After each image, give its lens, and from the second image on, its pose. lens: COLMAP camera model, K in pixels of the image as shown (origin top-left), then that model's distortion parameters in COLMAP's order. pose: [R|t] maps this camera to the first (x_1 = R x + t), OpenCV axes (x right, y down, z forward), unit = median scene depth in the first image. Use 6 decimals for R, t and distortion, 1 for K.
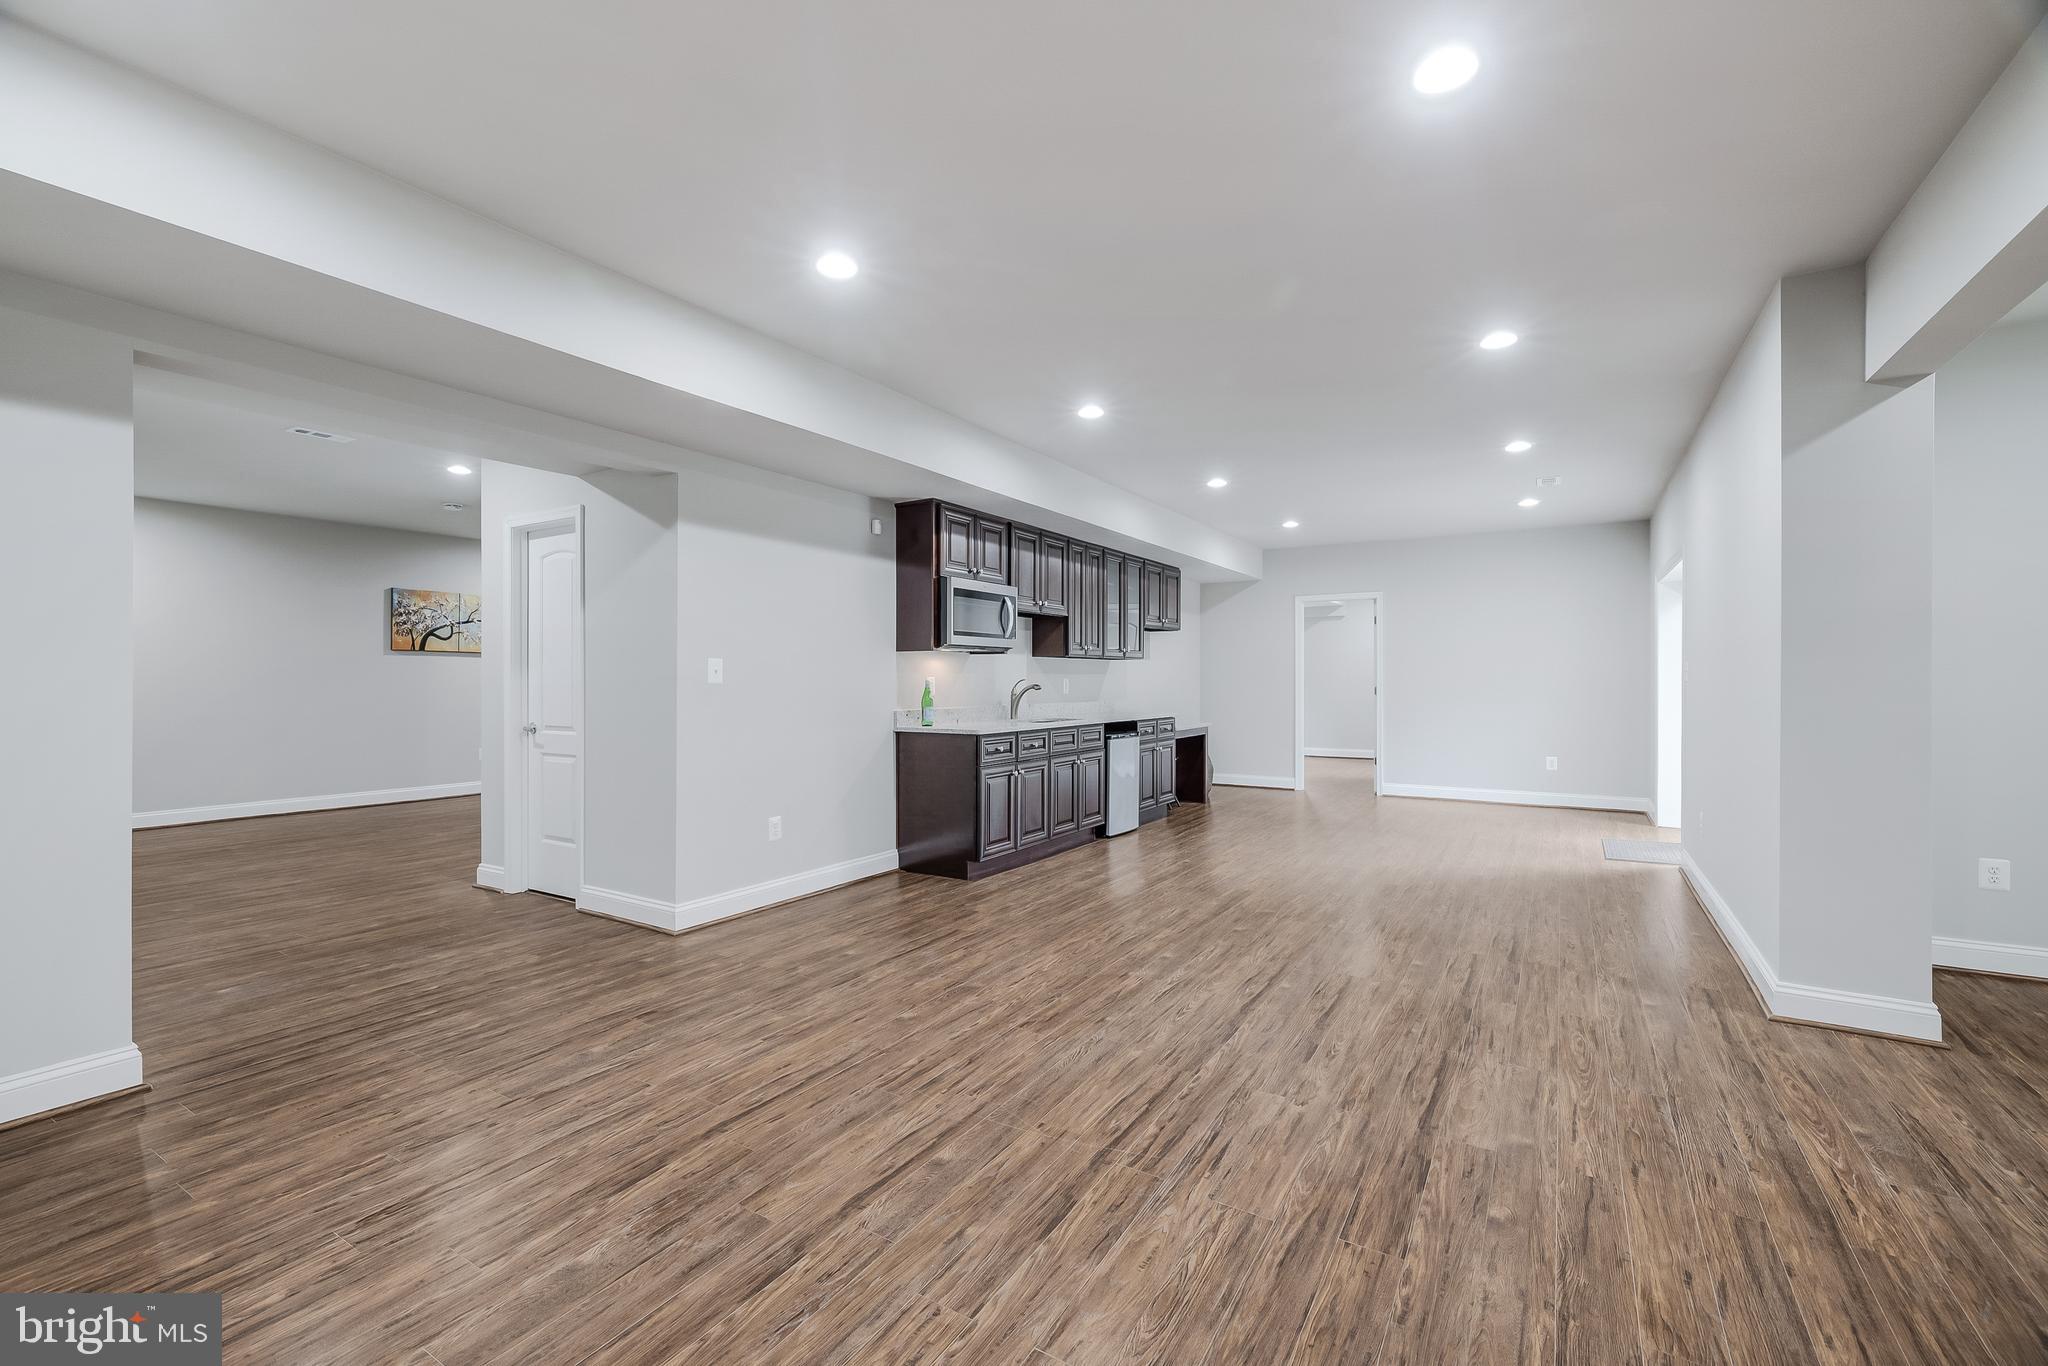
lens RADIAL K [[877.8, 0, 1011.1], [0, 877.8, 677.7], [0, 0, 1]] dist [0.001946, 0.000427]
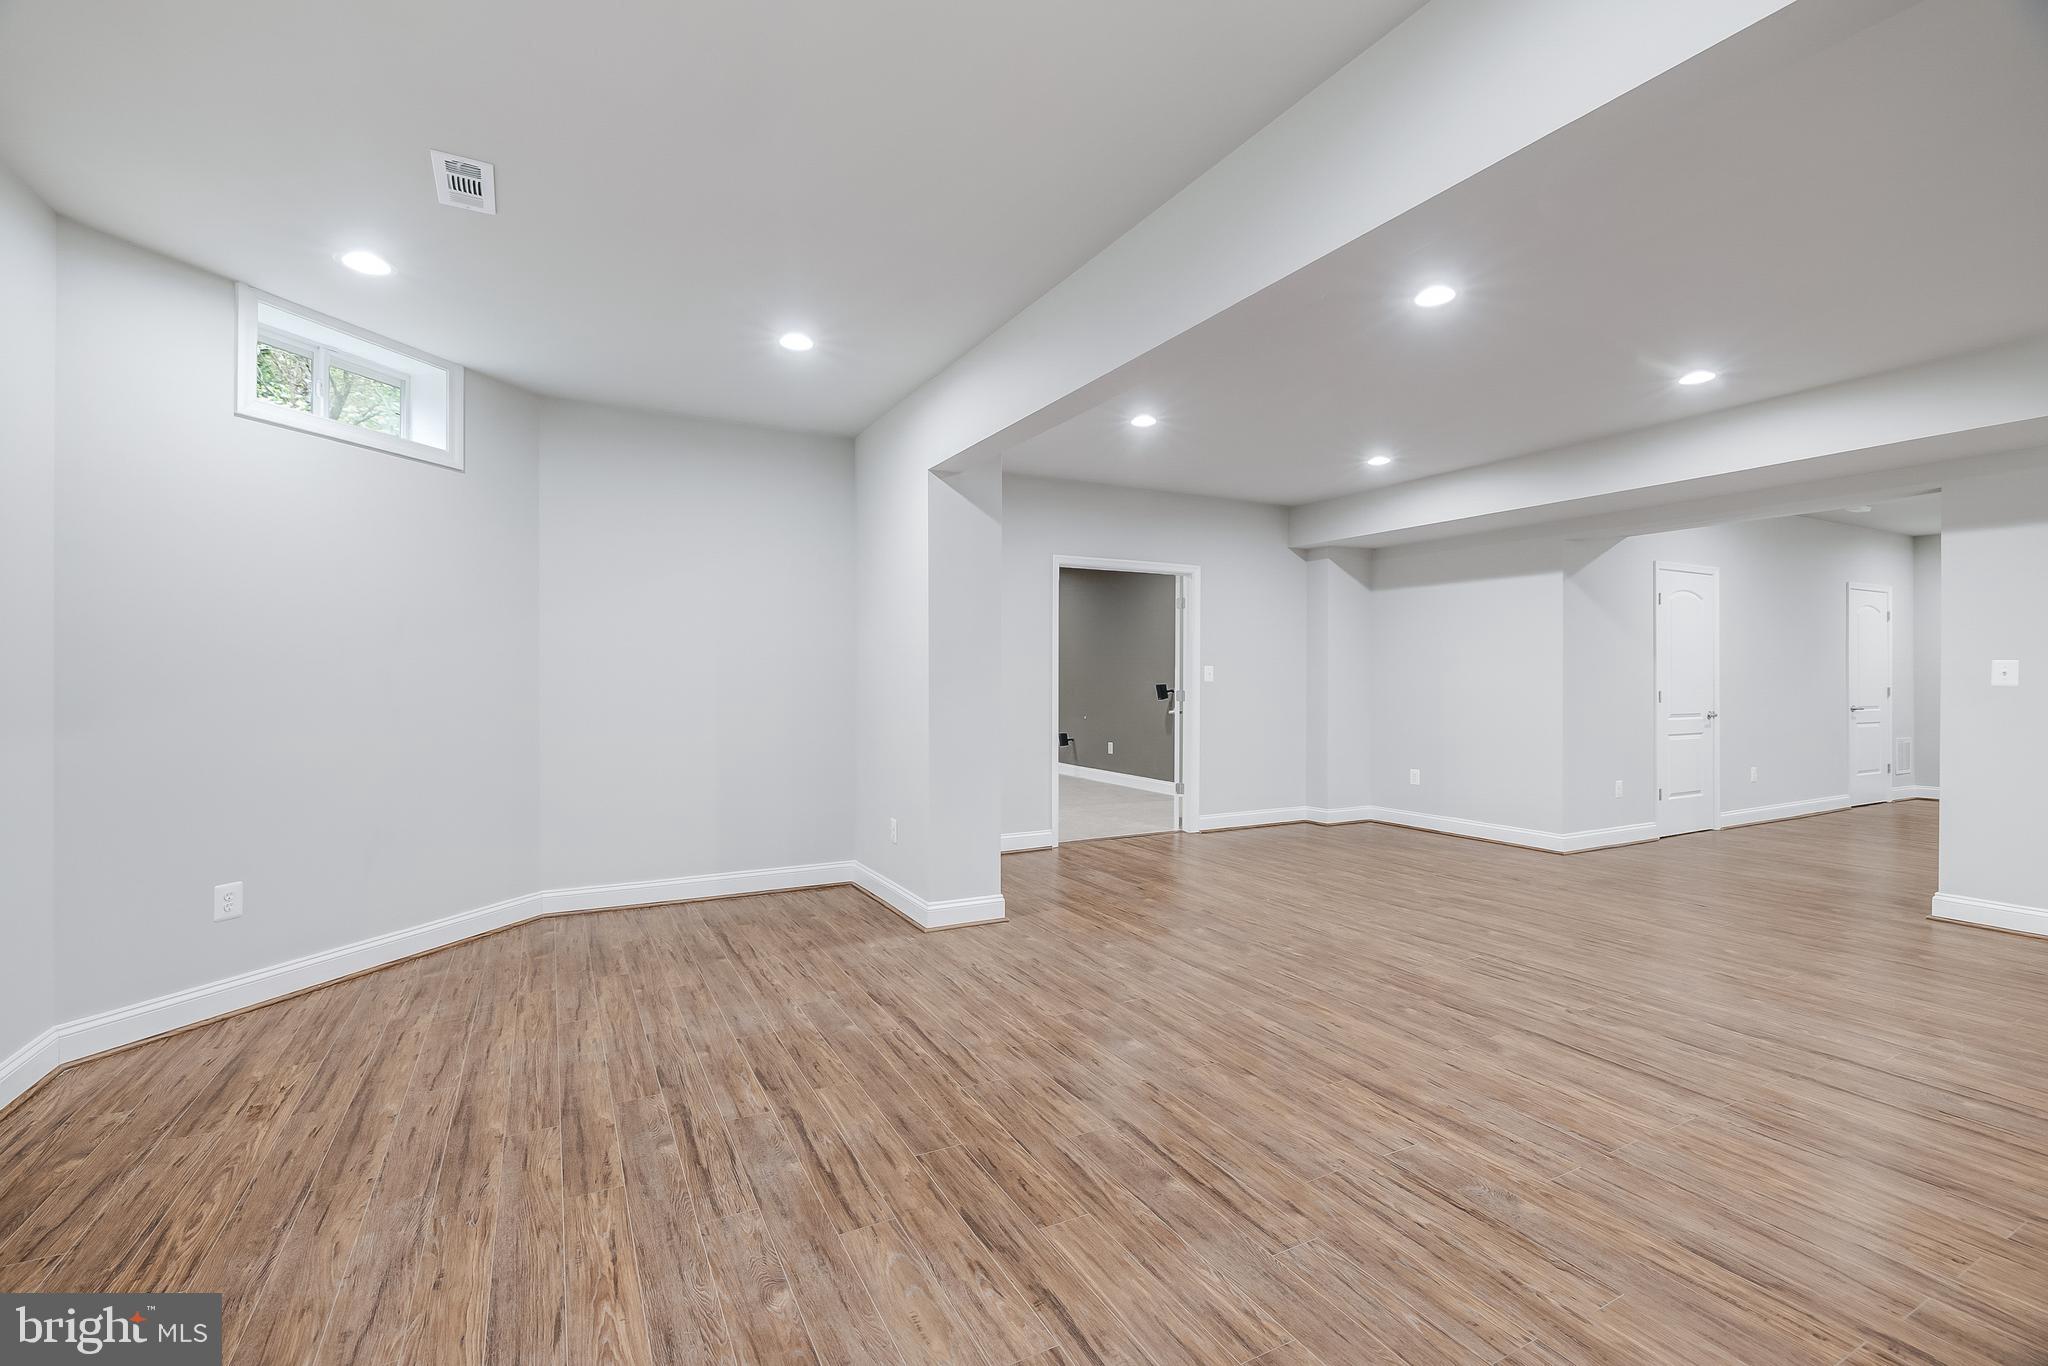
lens RADIAL K [[877.8, 0, 1011.1], [0, 877.8, 677.7], [0, 0, 1]] dist [0.001946, 0.000427]
pose [[-0.503698, -0.000011, -0.863880, 1.668006], [-0.000799, 1.000000, 0.000453, -0.002442], [0.863879, 0.000918, -0.503698, 0.849246]]
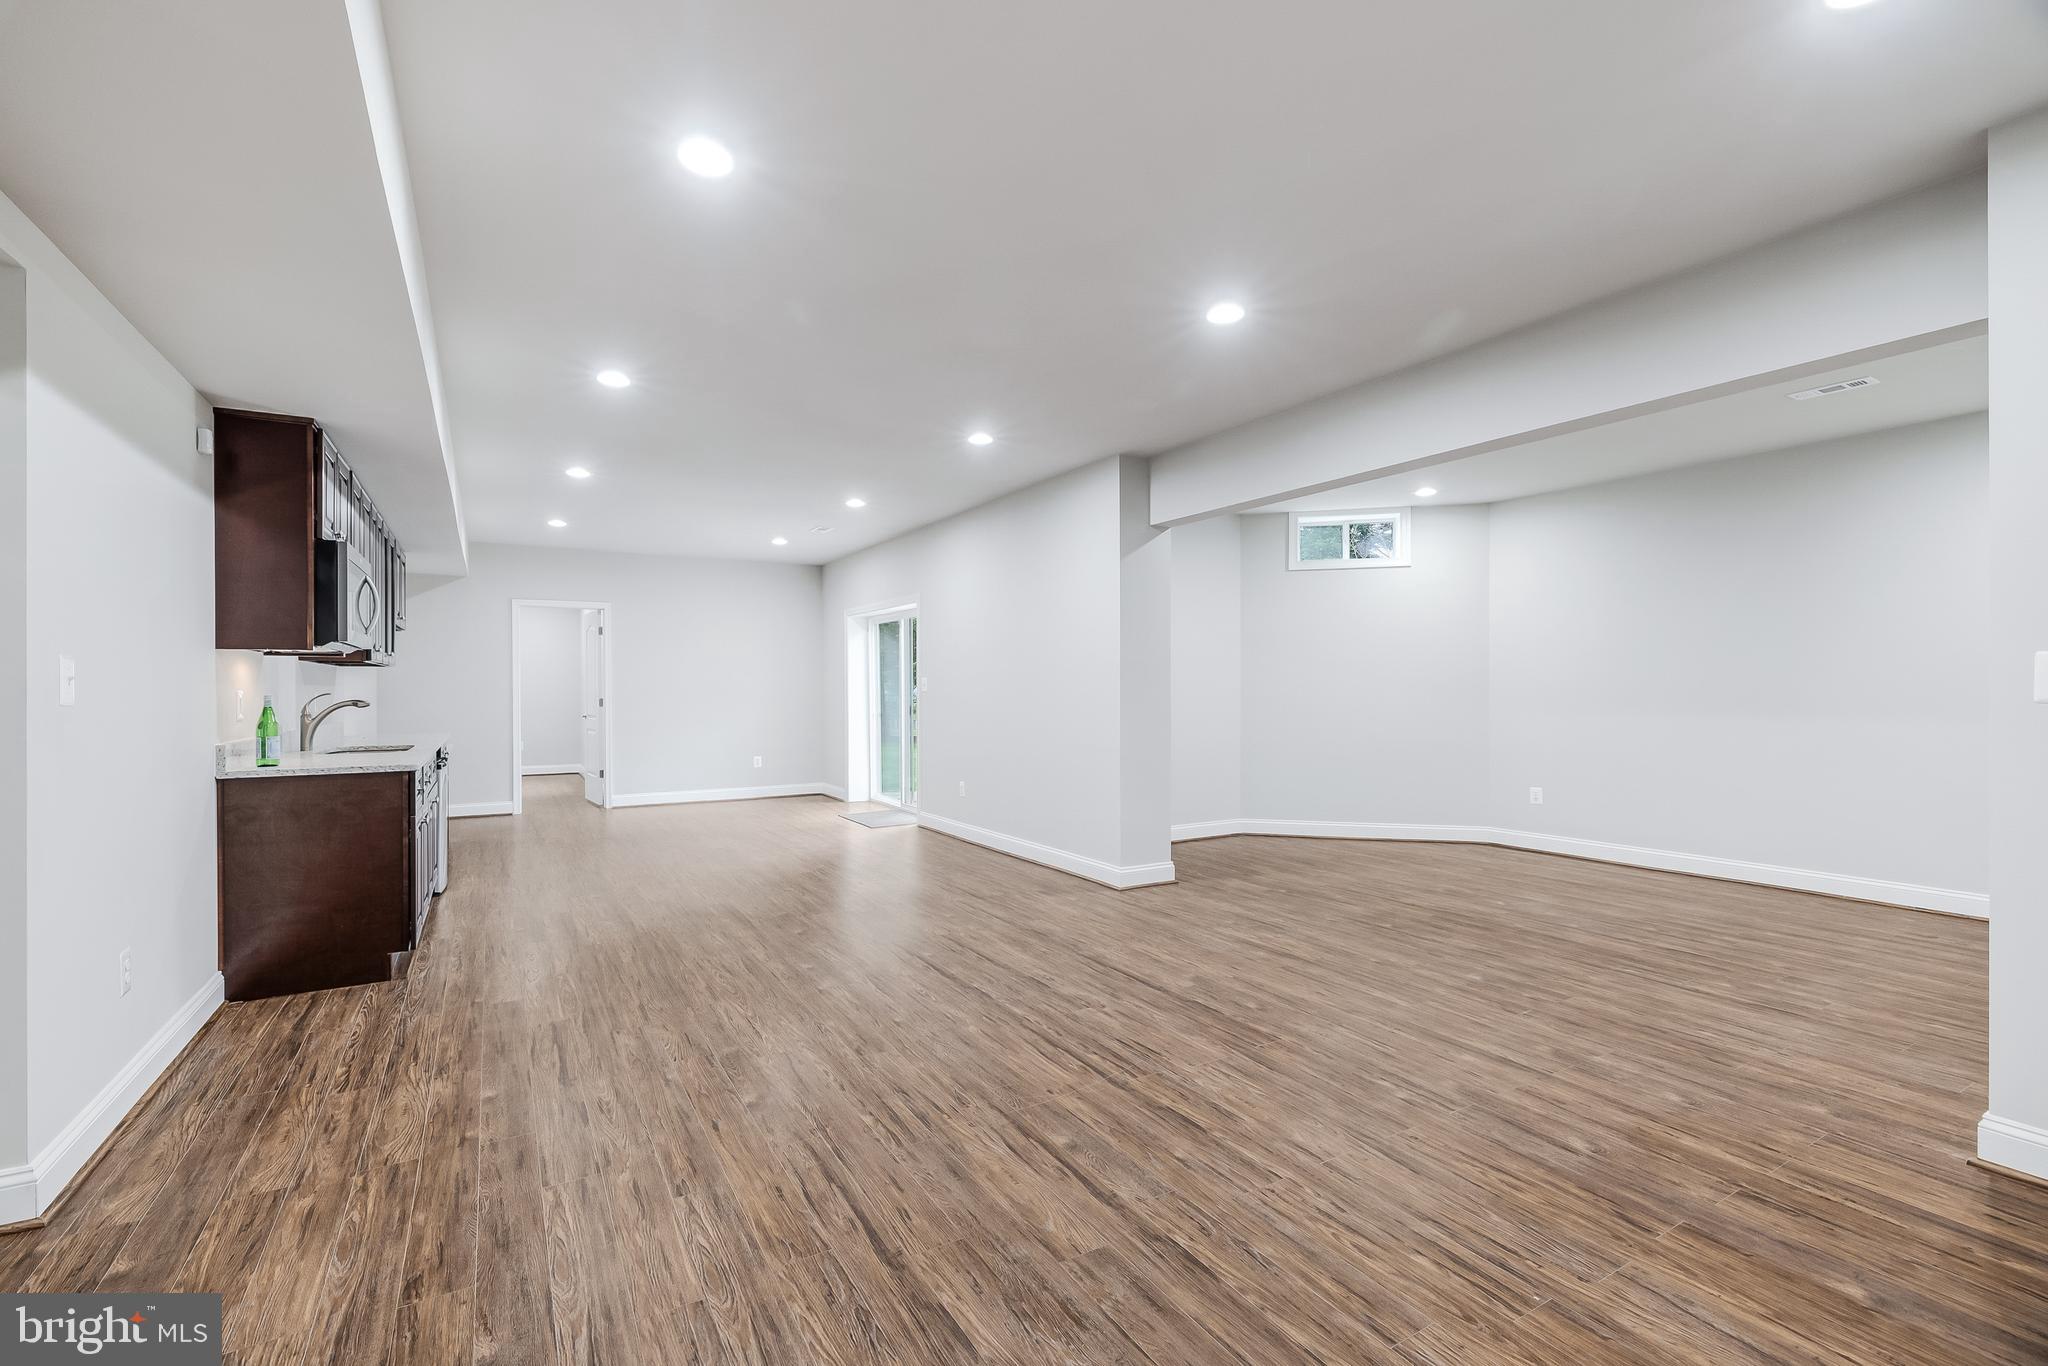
lens RADIAL K [[887.1, 0, 1007.9], [0, 887.1, 677.8], [0, 0, 1]] dist [0.000184, -0.000100]
pose [[0.462959, 0.009730, 0.886326, -0.851447], [0.001631, 0.999929, -0.011829, -0.001713], [-0.886378, 0.006922, 0.462910, 0.448825]]
